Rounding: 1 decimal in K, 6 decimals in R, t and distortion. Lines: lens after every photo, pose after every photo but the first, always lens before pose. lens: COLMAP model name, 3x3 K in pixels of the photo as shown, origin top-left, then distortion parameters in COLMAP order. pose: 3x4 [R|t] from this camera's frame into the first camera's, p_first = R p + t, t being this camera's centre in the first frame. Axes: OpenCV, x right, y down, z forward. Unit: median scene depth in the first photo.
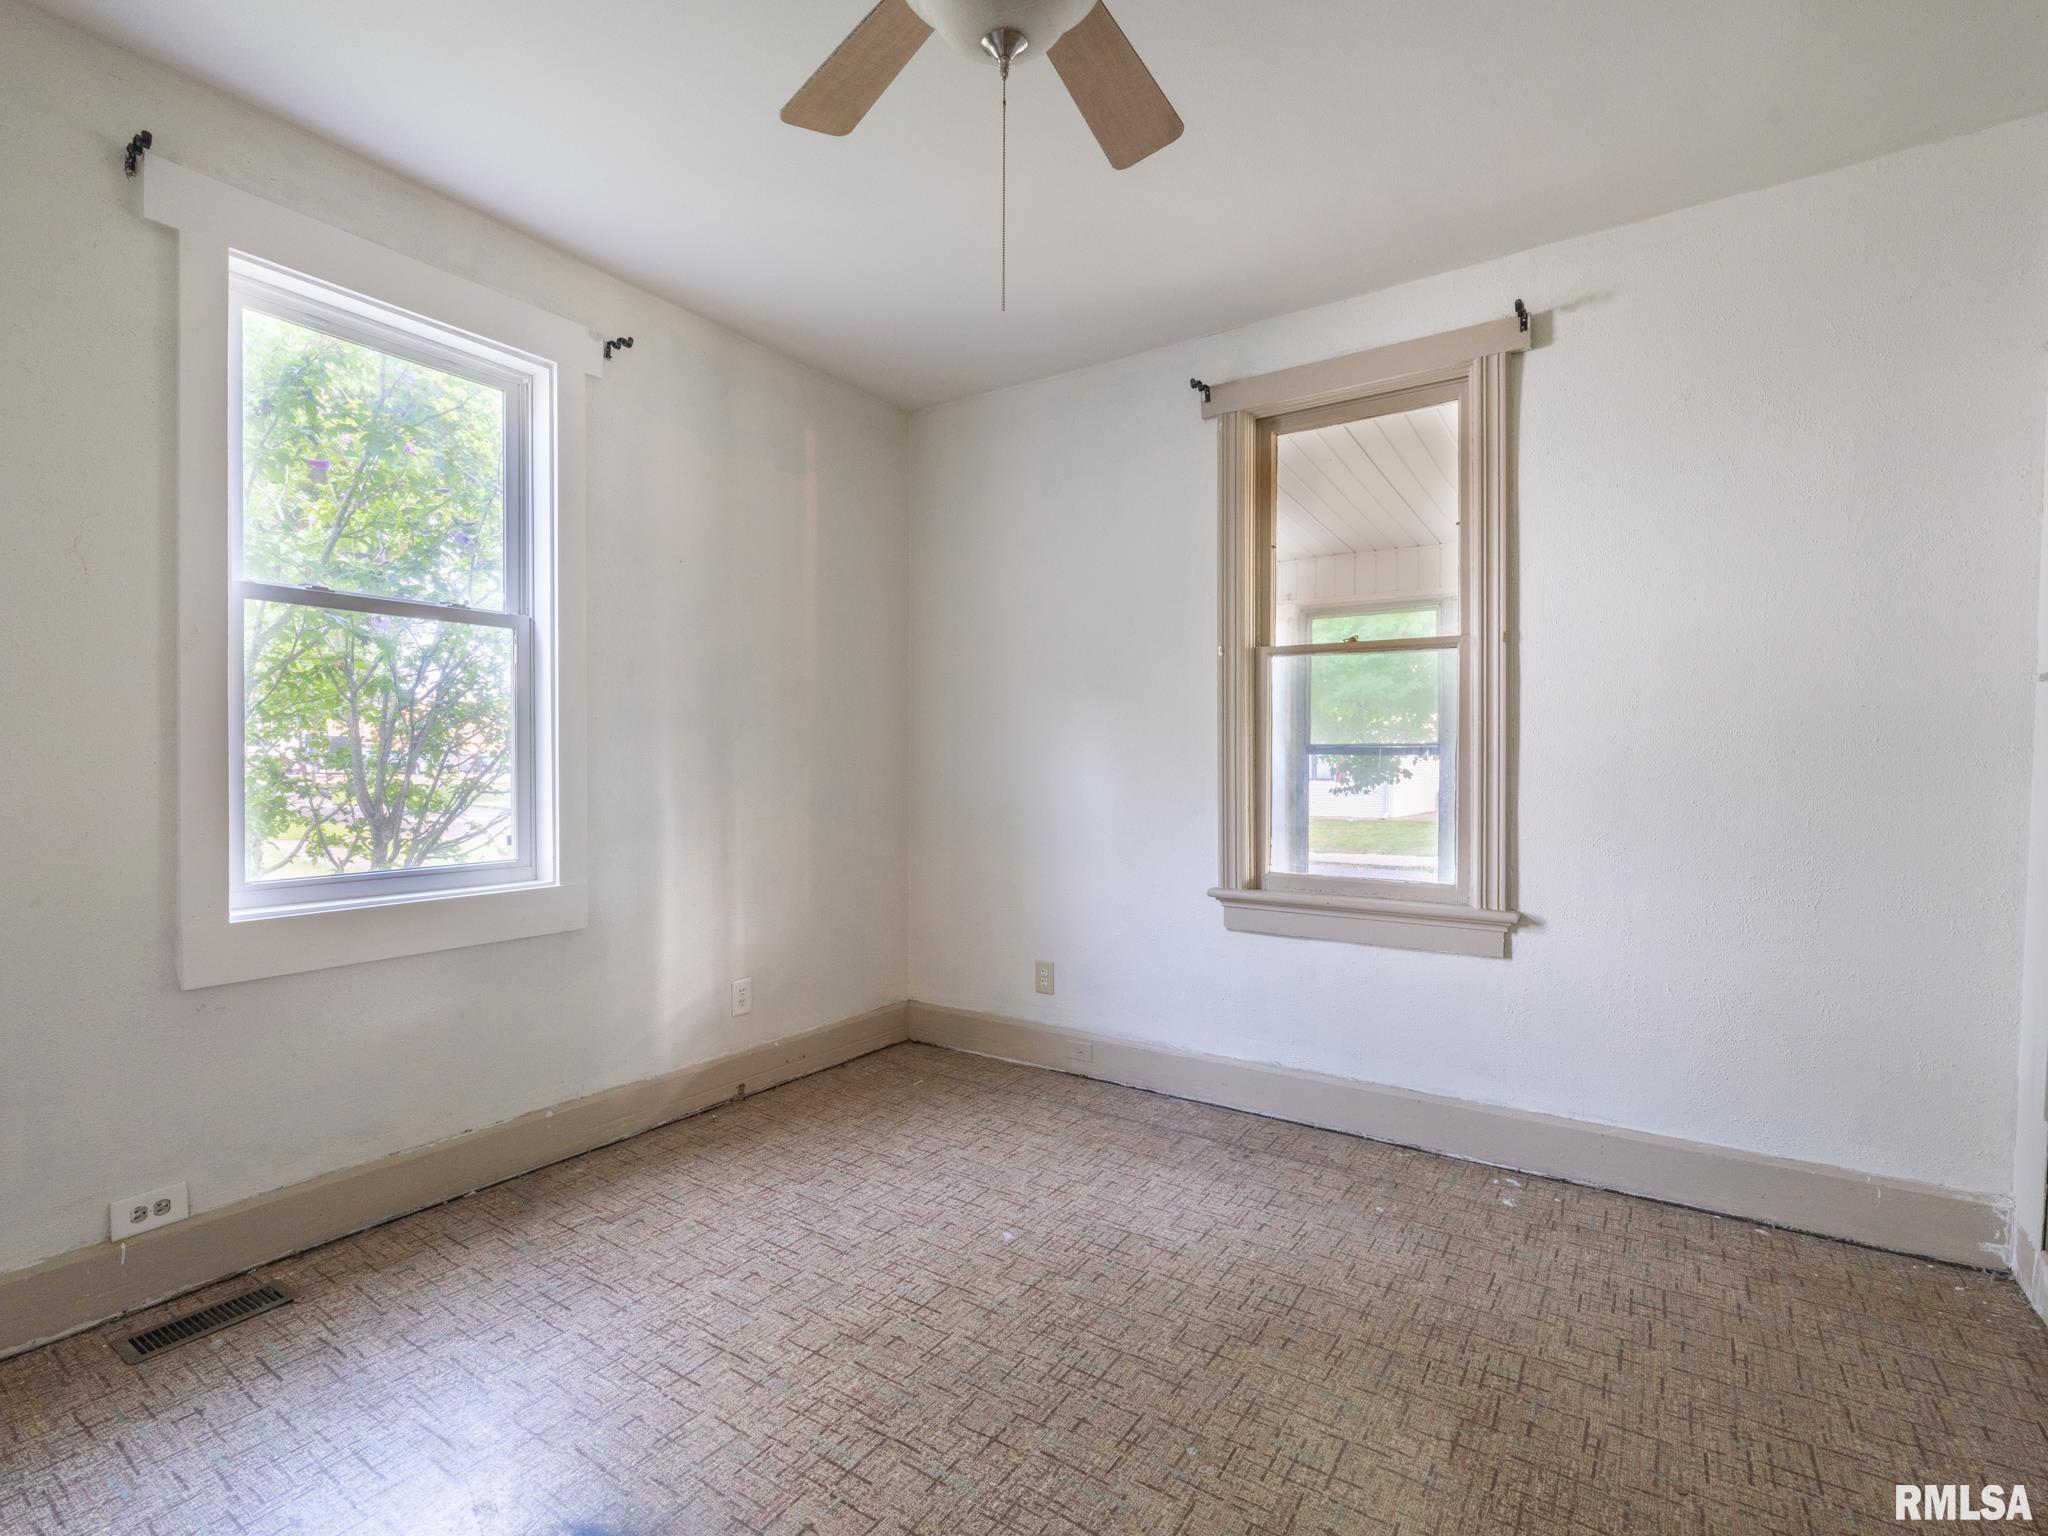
lens RADIAL K [[956.0, 0, 1027.7], [0, 956.0, 768.0], [0, 0, 1]] dist [-0.003450, 0.001122]
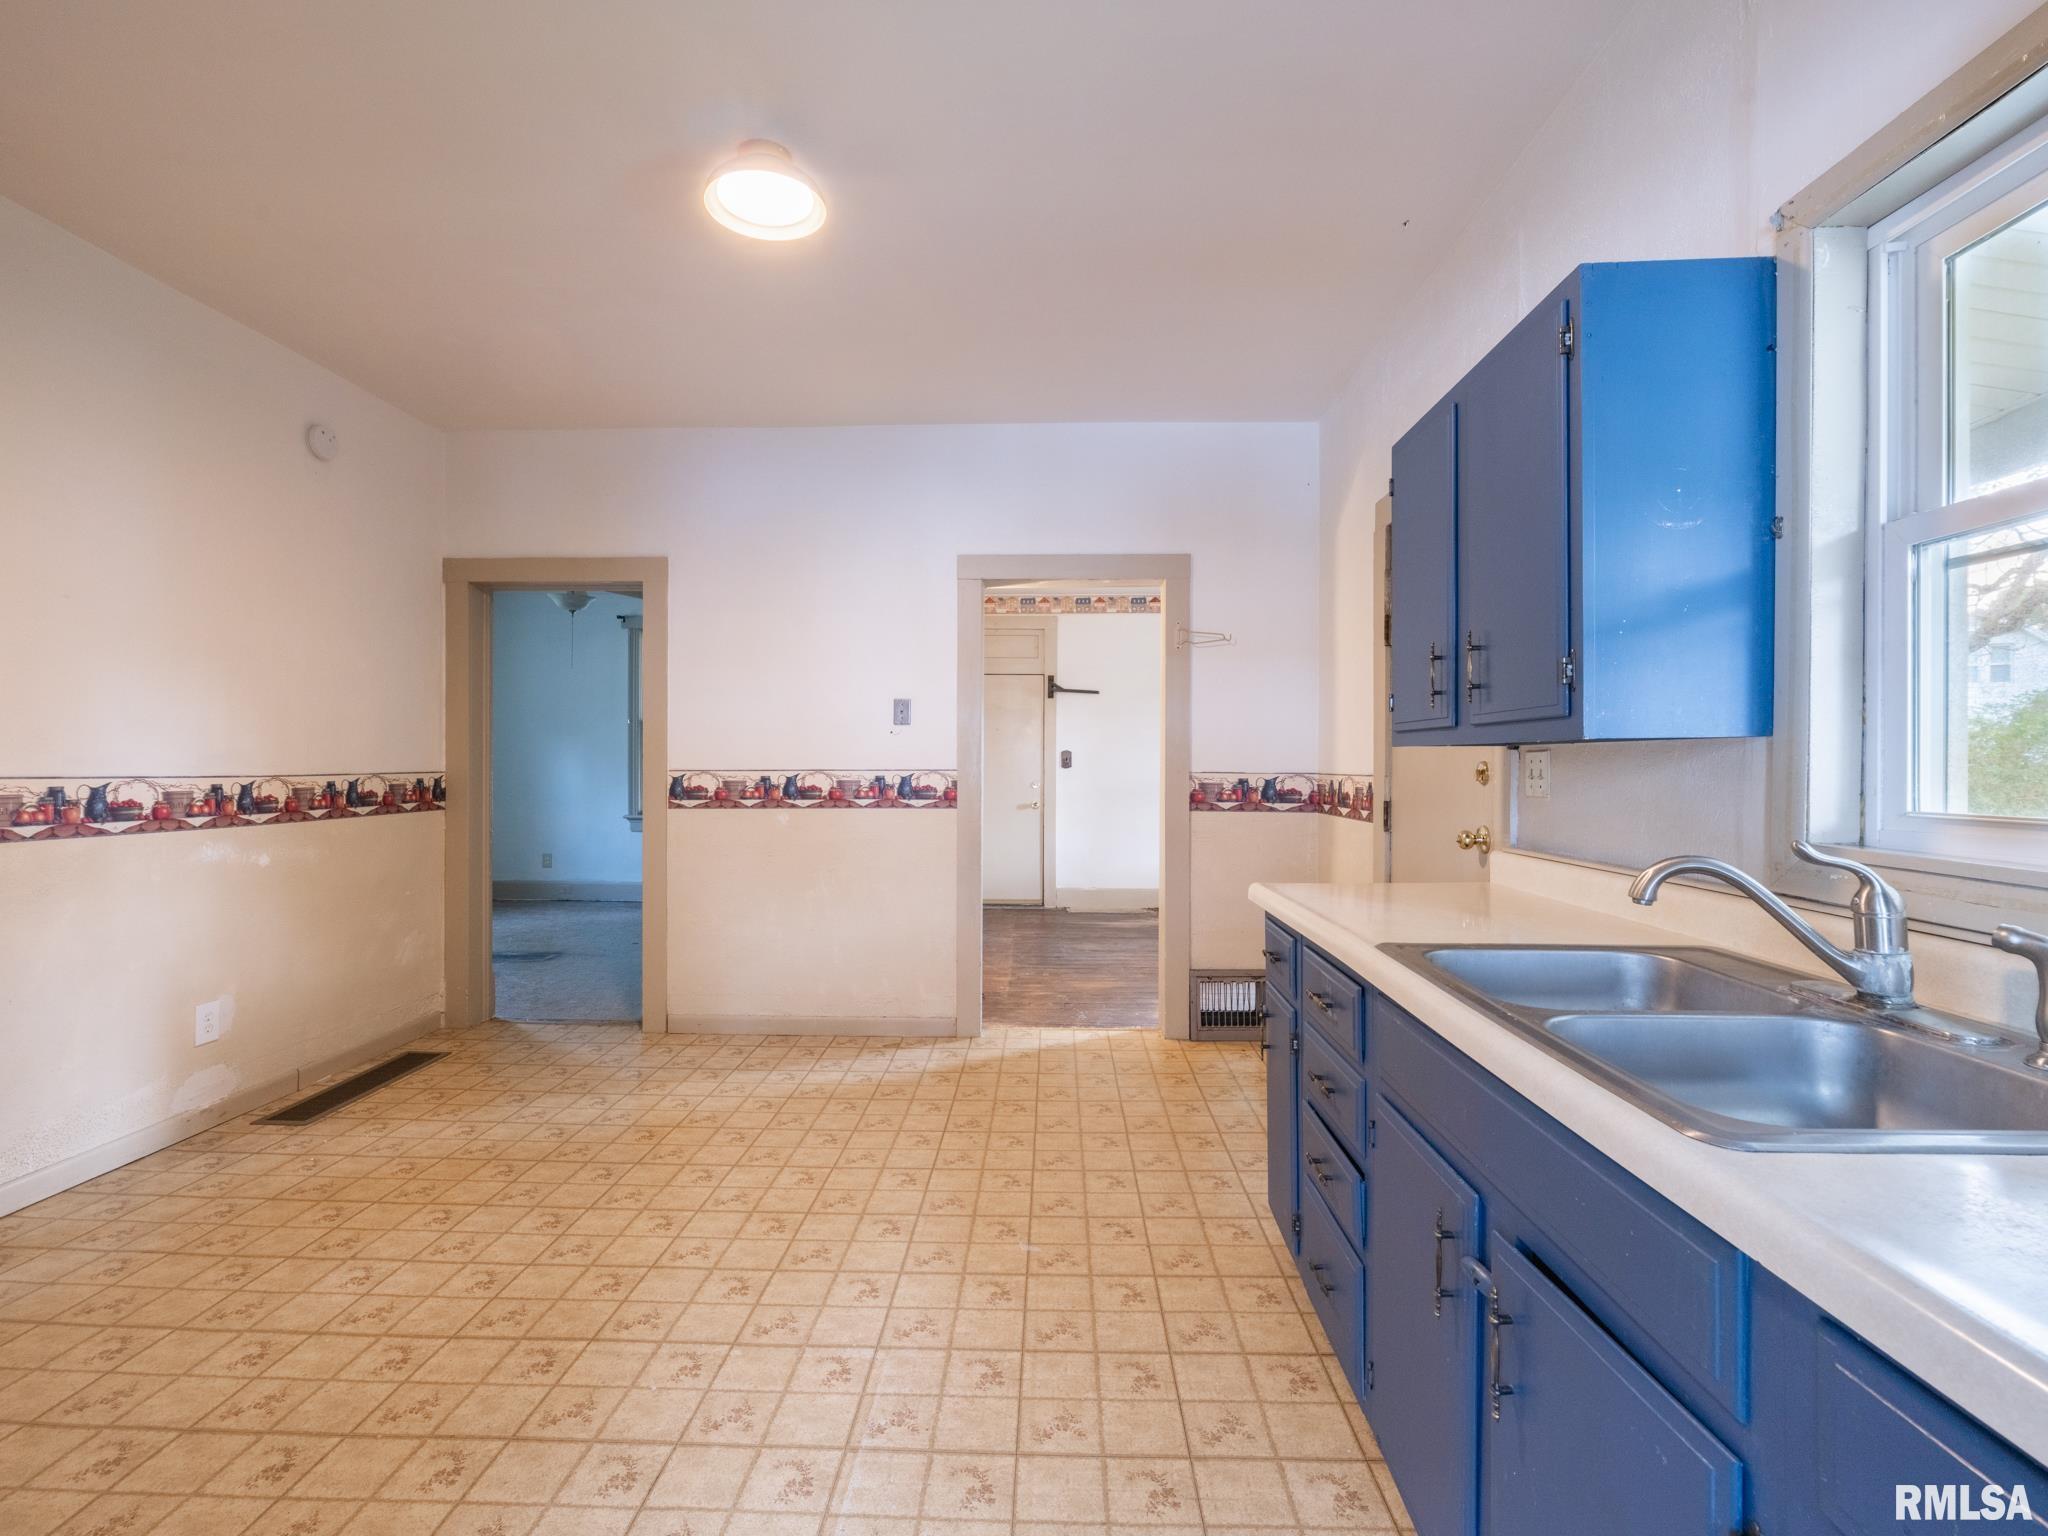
lens RADIAL K [[967.9, 0, 1016.3], [0, 967.9, 767.7], [0, 0, 1]] dist [-0.002485, 0.000902]
pose [[0.849520, 0.002438, 0.527551, -0.321563], [-0.003370, 0.999994, 0.000806, -0.006263], [-0.527546, -0.002463, 0.849523, -1.992074]]
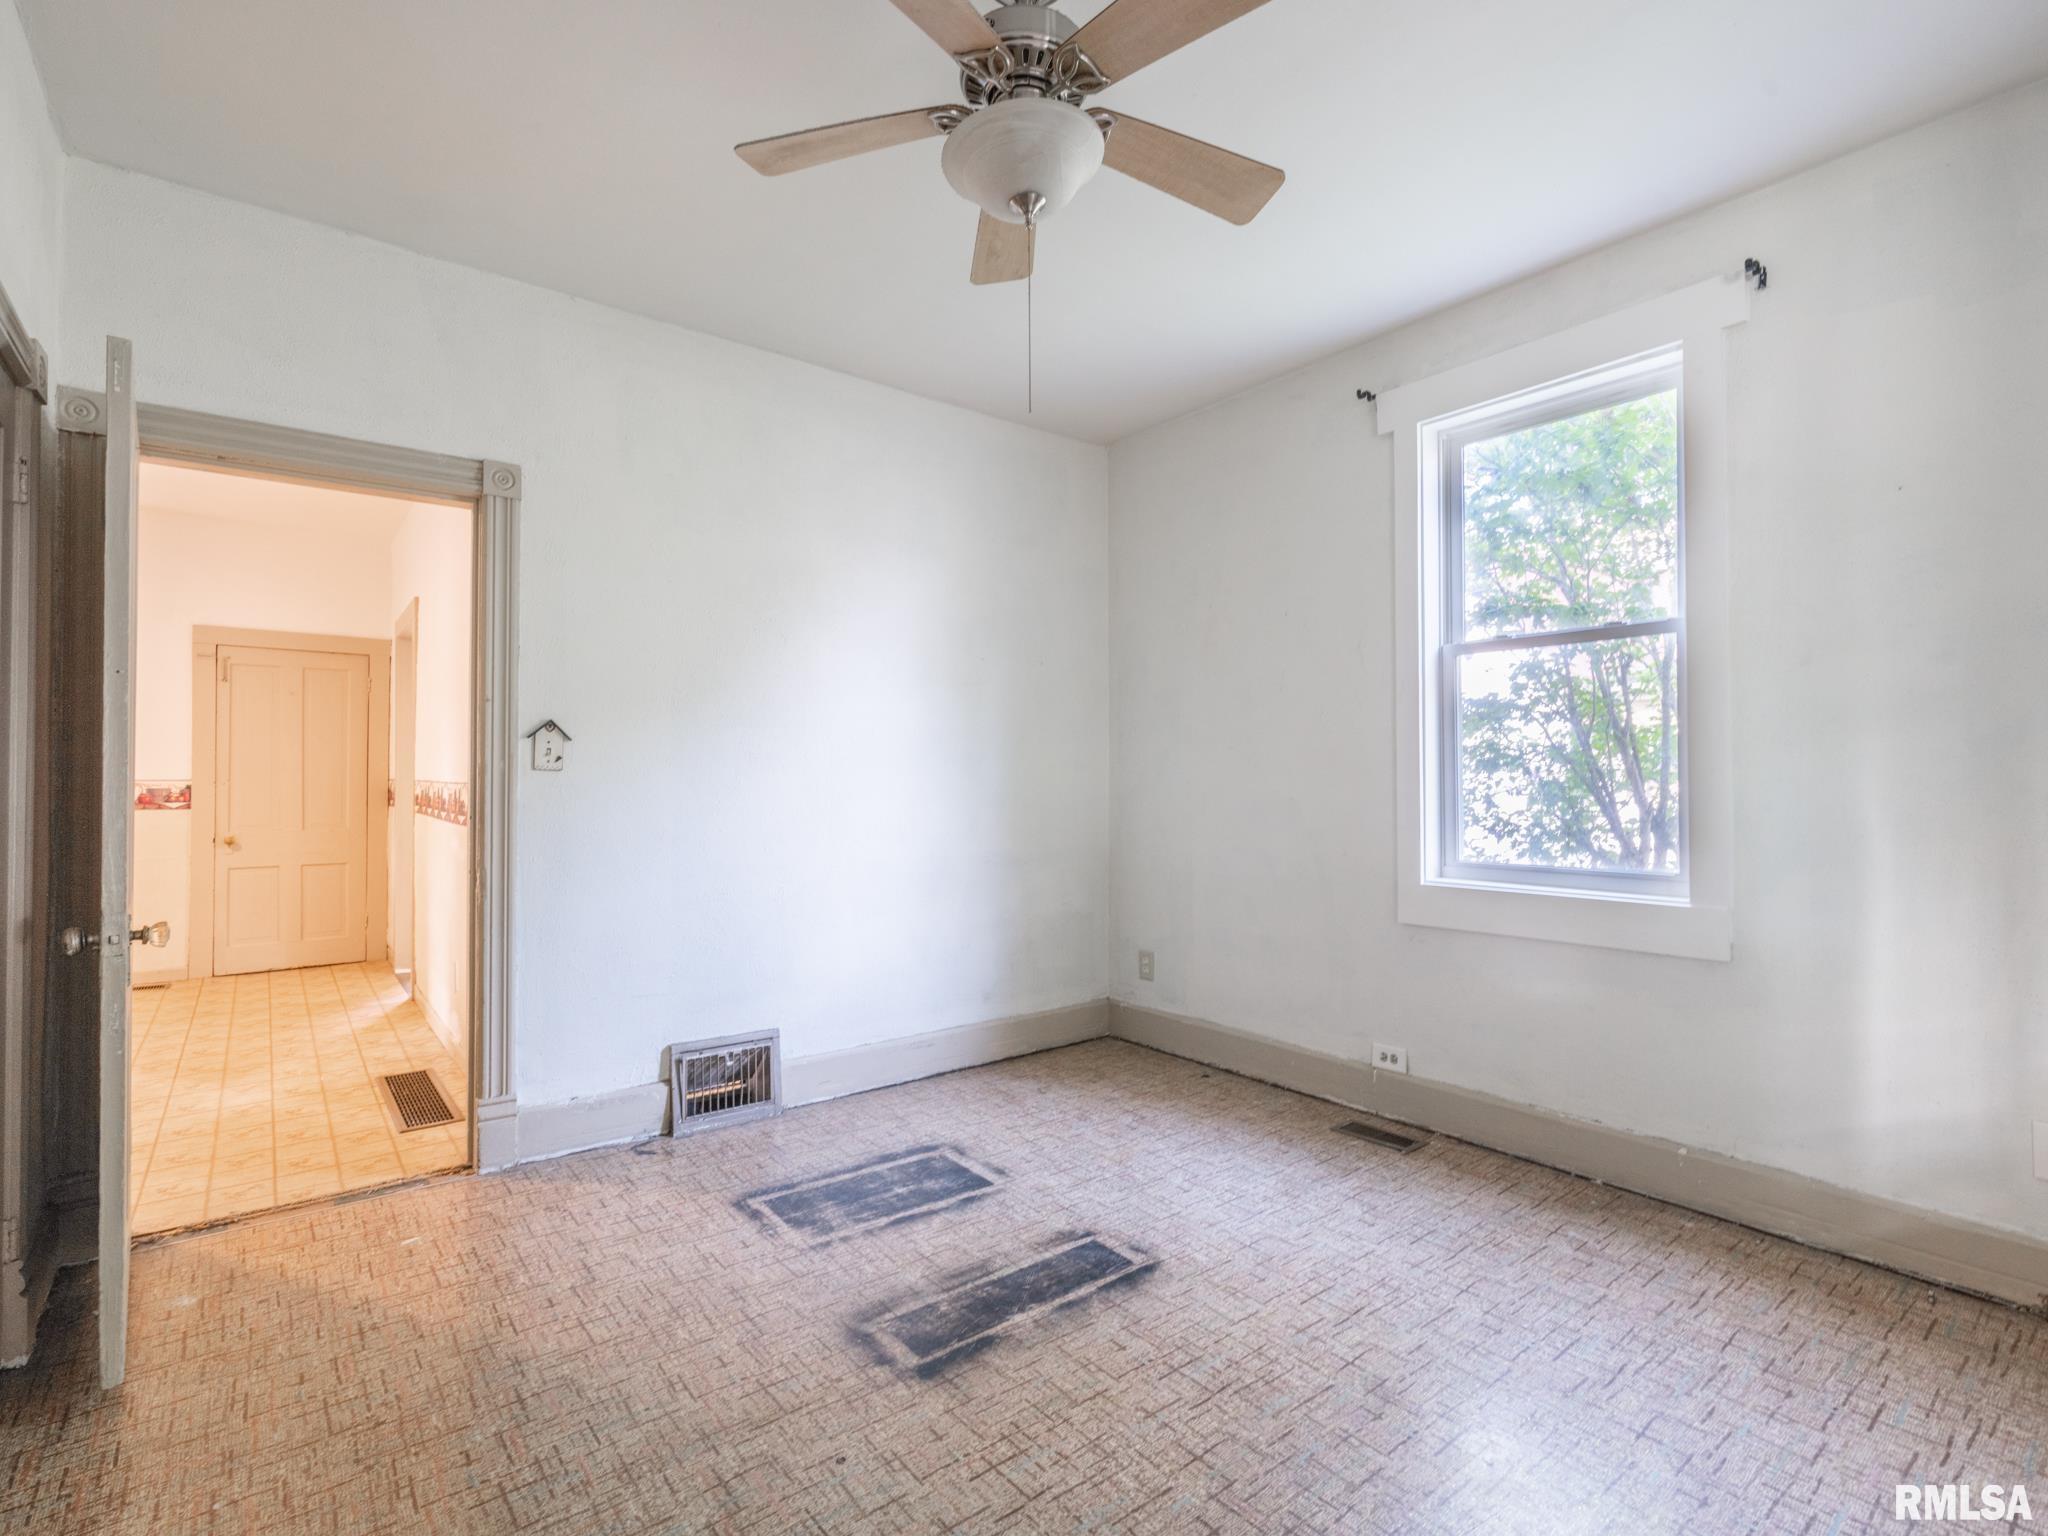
lens RADIAL K [[970.5, 0, 1036.9], [0, 970.5, 767.9], [0, 0, 1]] dist [-0.005813, 0.001801]
pose [[-0.296300, -0.009524, -0.955048, 0.582227], [-0.000210, 0.999951, -0.009907, 0.000578], [0.955095, -0.002735, -0.296287, 0.680628]]
